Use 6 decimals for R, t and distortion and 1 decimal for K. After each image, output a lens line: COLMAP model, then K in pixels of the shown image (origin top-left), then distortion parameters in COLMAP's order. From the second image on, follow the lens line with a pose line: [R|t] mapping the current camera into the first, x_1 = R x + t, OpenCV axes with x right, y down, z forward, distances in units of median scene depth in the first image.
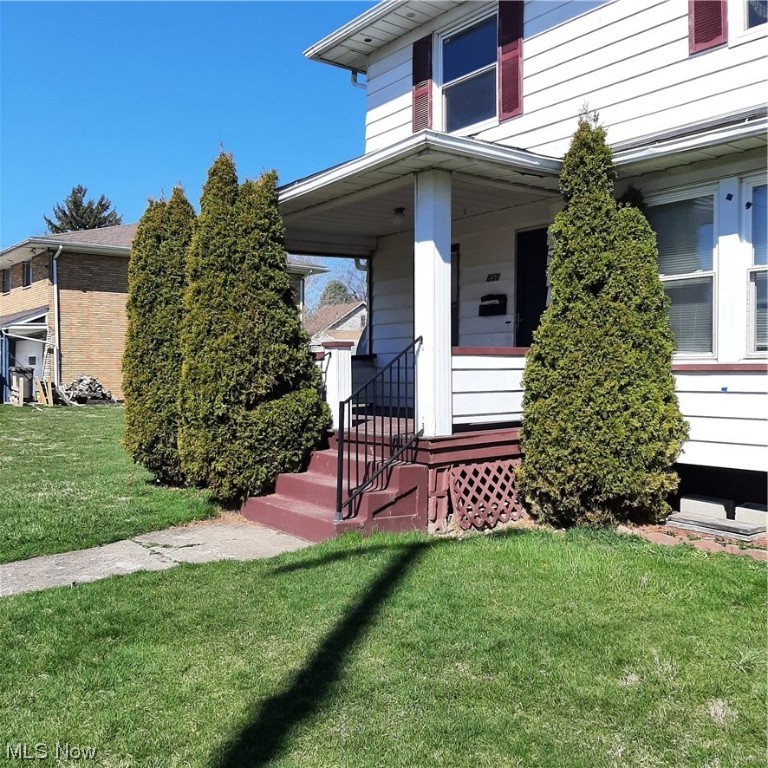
lens RADIAL K [[790.4, 0, 389.4], [0, 790.4, 374.5], [0, 0, 1]] dist [0.037974, 0.000000]
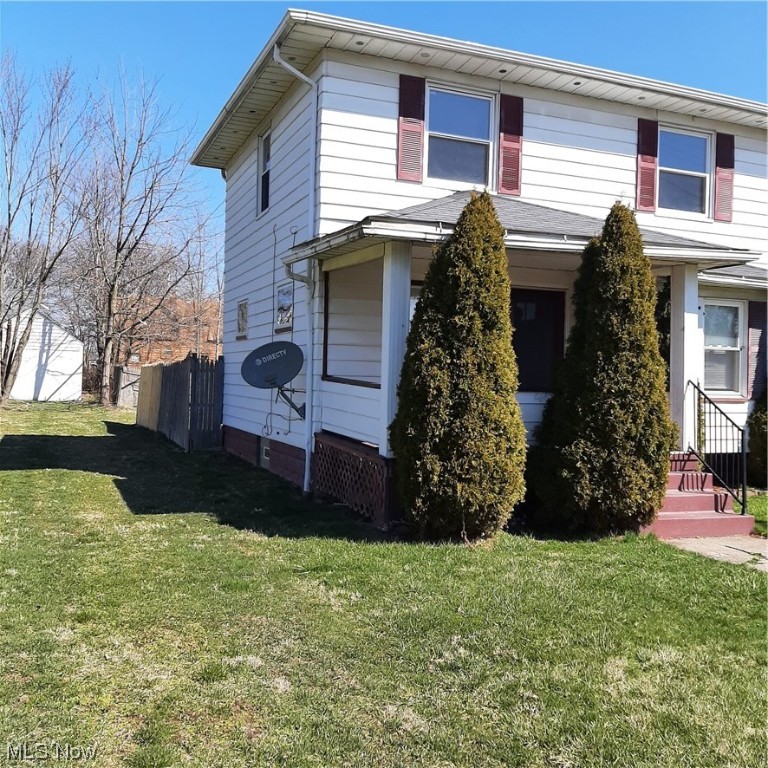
lens RADIAL K [[790.4, 0, 382.0], [0, 790.4, 372.1], [0, 0, 1]] dist [0.037974, 0.000000]
pose [[0.267756, 0.012472, 0.963406, -1.502947], [-0.021193, 0.999751, -0.007053, -0.041803], [-0.963254, -0.018530, 0.267954, 1.166422]]
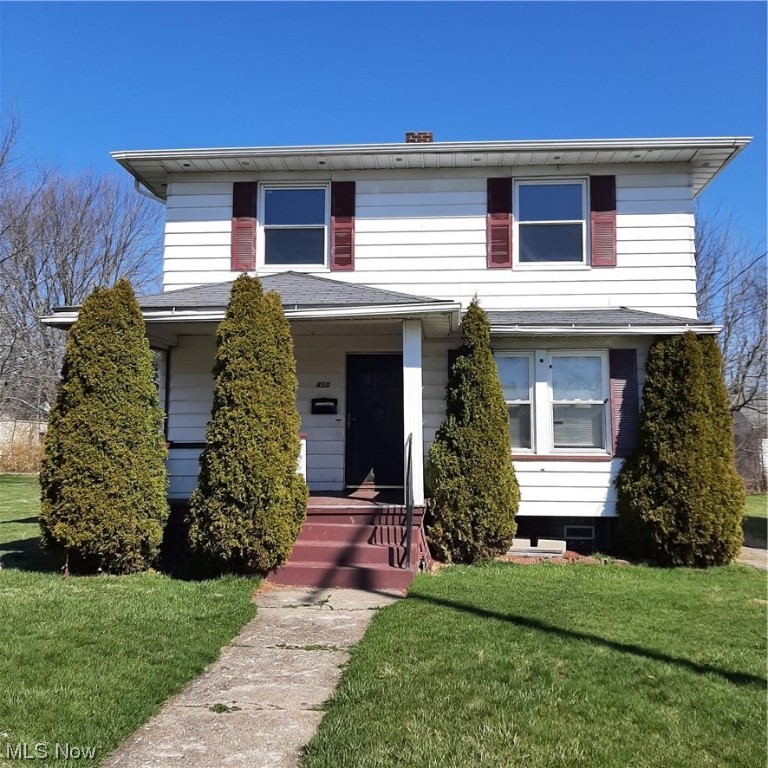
lens RADIAL K [[790.4, 0, 389.8], [0, 790.4, 372.5], [0, 0, 1]] dist [0.037974, 0.000000]
pose [[0.673298, 0.082391, 0.734767, -1.050536], [-0.003135, 0.994081, -0.108596, -0.003648], [-0.739365, 0.070814, 0.669571, 0.069454]]
